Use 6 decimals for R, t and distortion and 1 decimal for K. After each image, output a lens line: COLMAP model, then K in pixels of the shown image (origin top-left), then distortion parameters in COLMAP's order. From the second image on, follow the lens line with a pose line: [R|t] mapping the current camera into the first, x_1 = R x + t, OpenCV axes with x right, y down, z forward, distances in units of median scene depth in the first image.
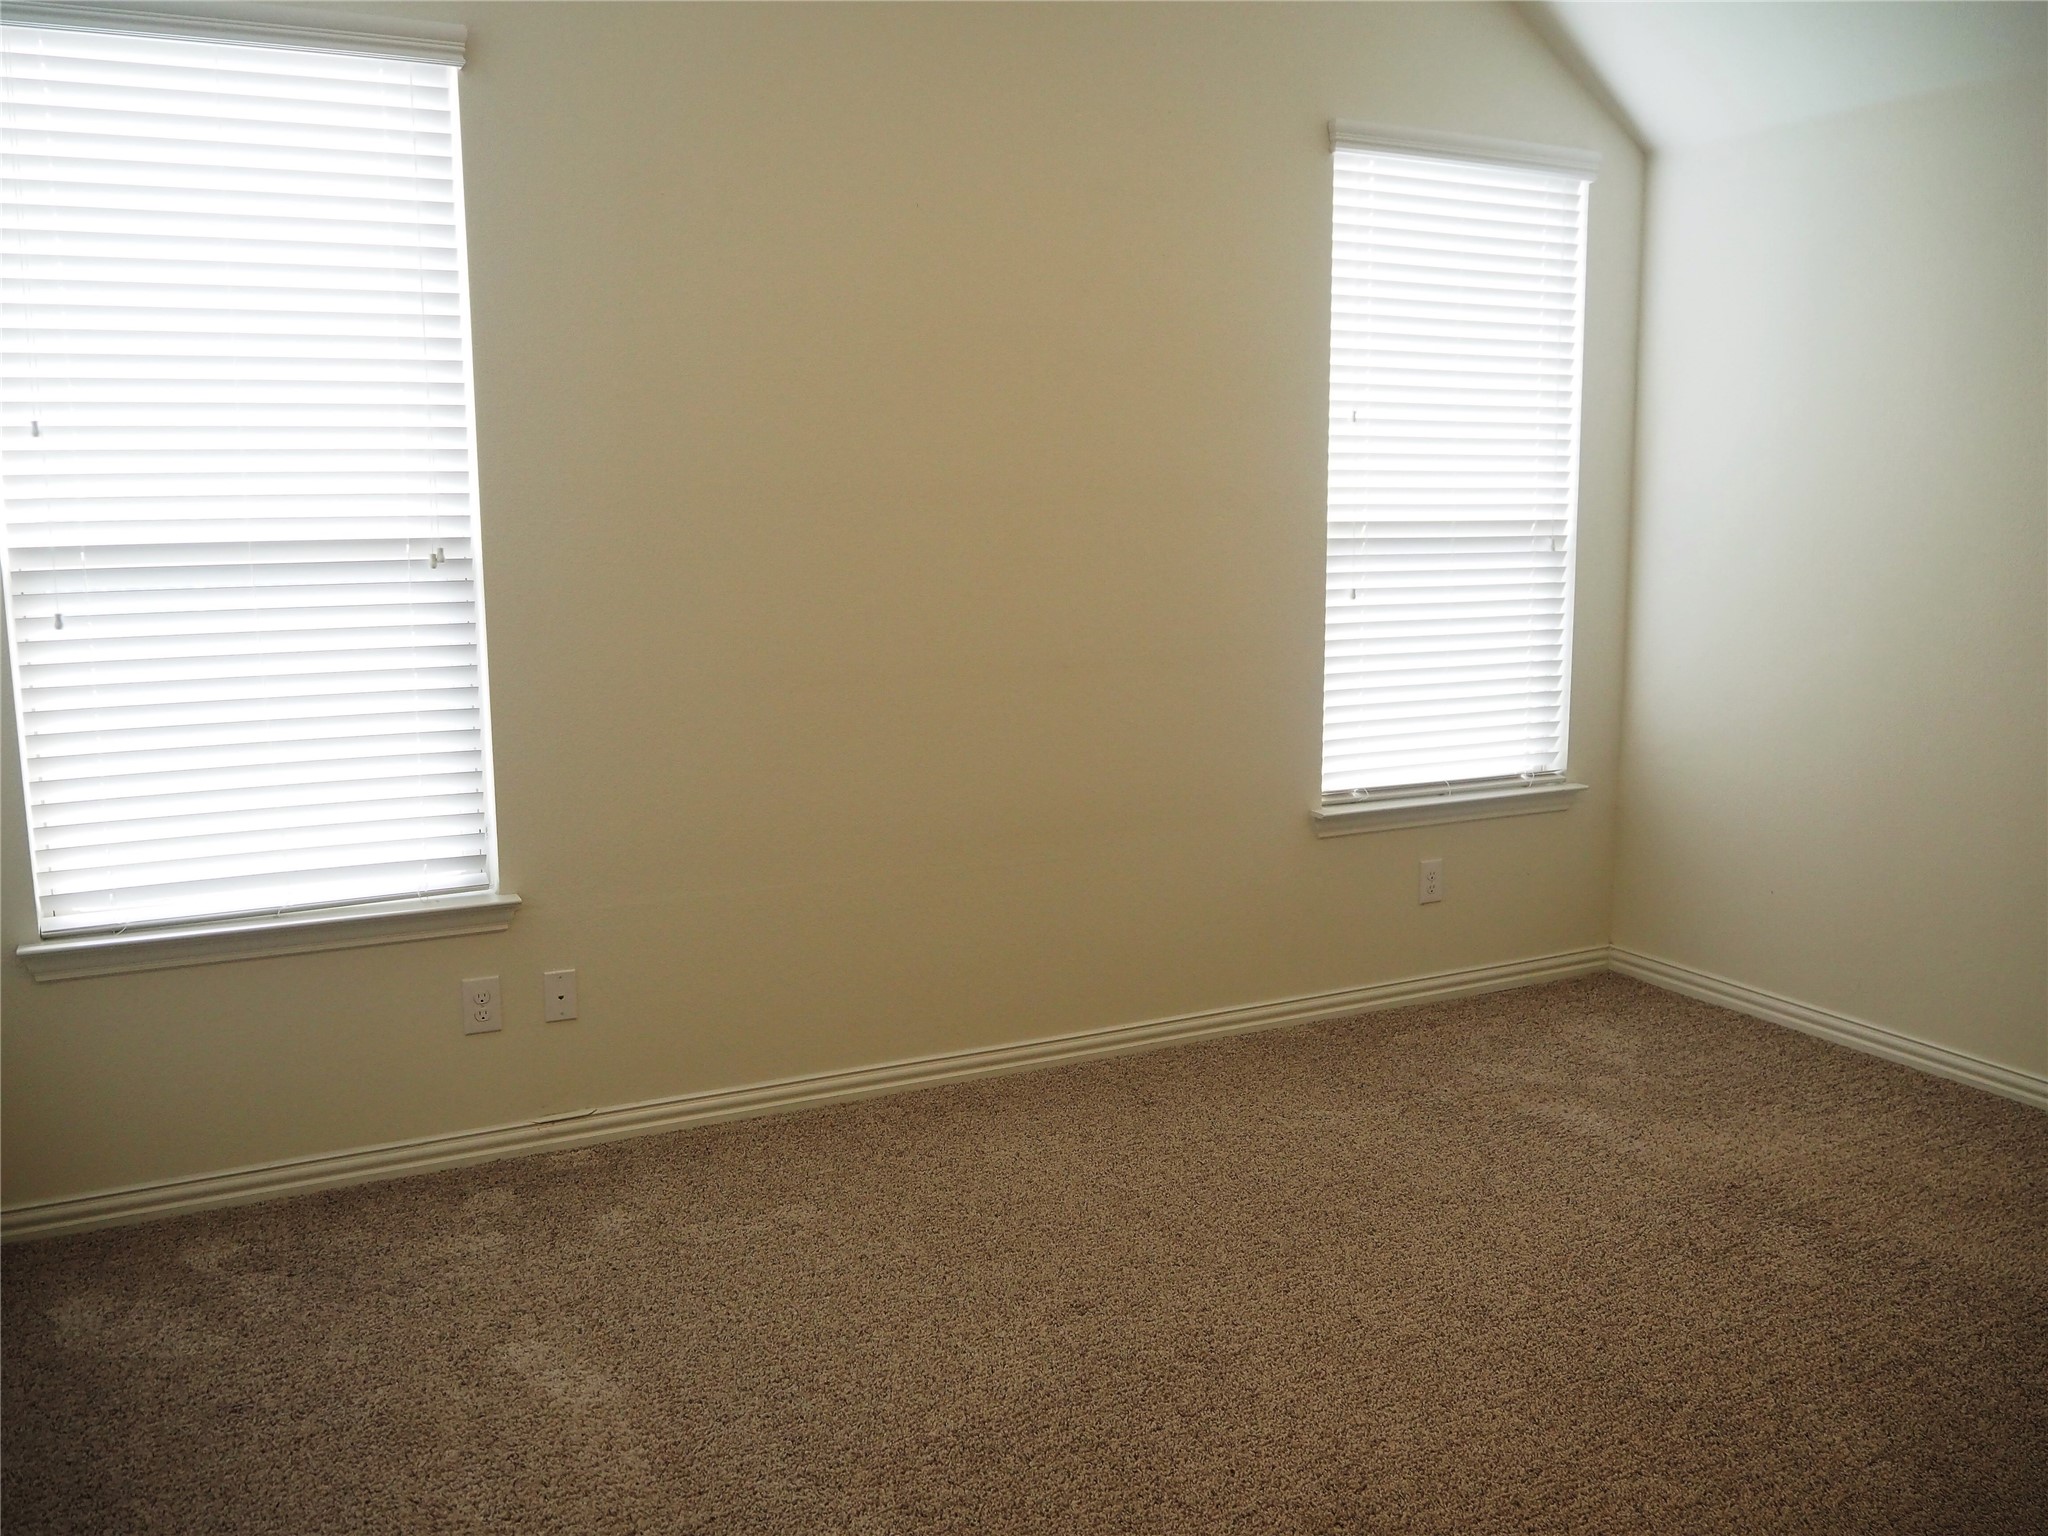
lens RADIAL K [[1713.8, 0, 1024.1], [0, 1713.8, 770.2], [0, 0, 1]] dist [-0.032380, 0.001651]
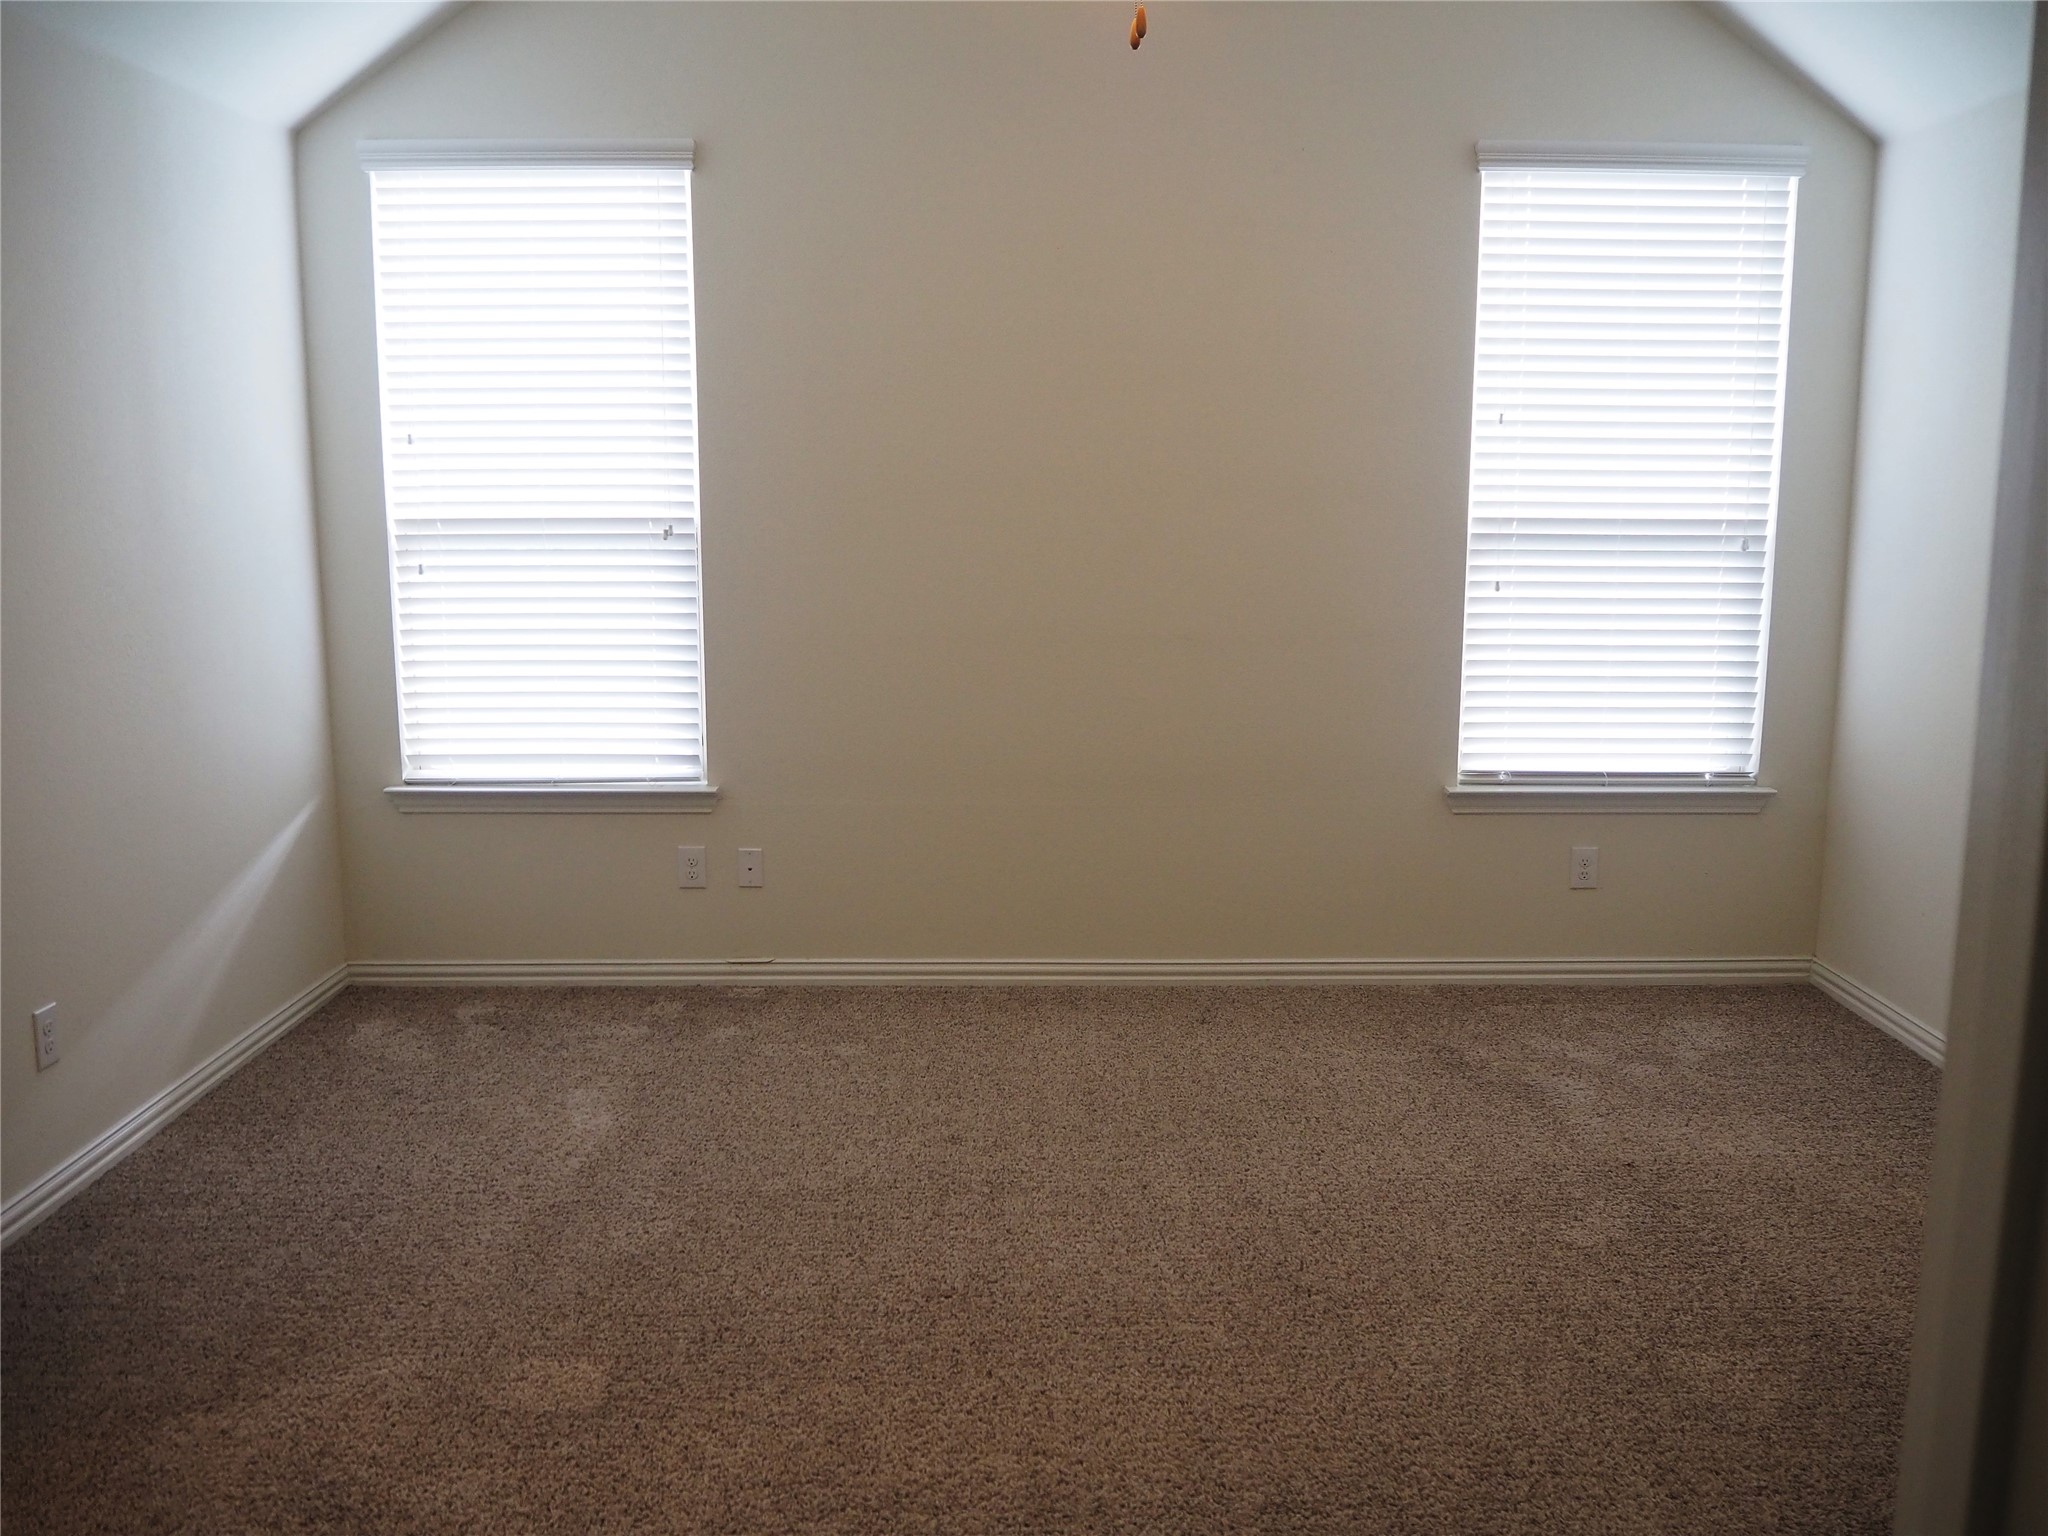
lens RADIAL K [[1713.8, 0, 1029.0], [0, 1713.8, 763.8], [0, 0, 1]] dist [-0.032380, 0.001651]
pose [[0.898457, 0.081548, -0.431422, 0.421856], [-0.076687, 0.996643, 0.028684, -0.001699], [0.432312, 0.007313, 0.901694, -0.082620]]
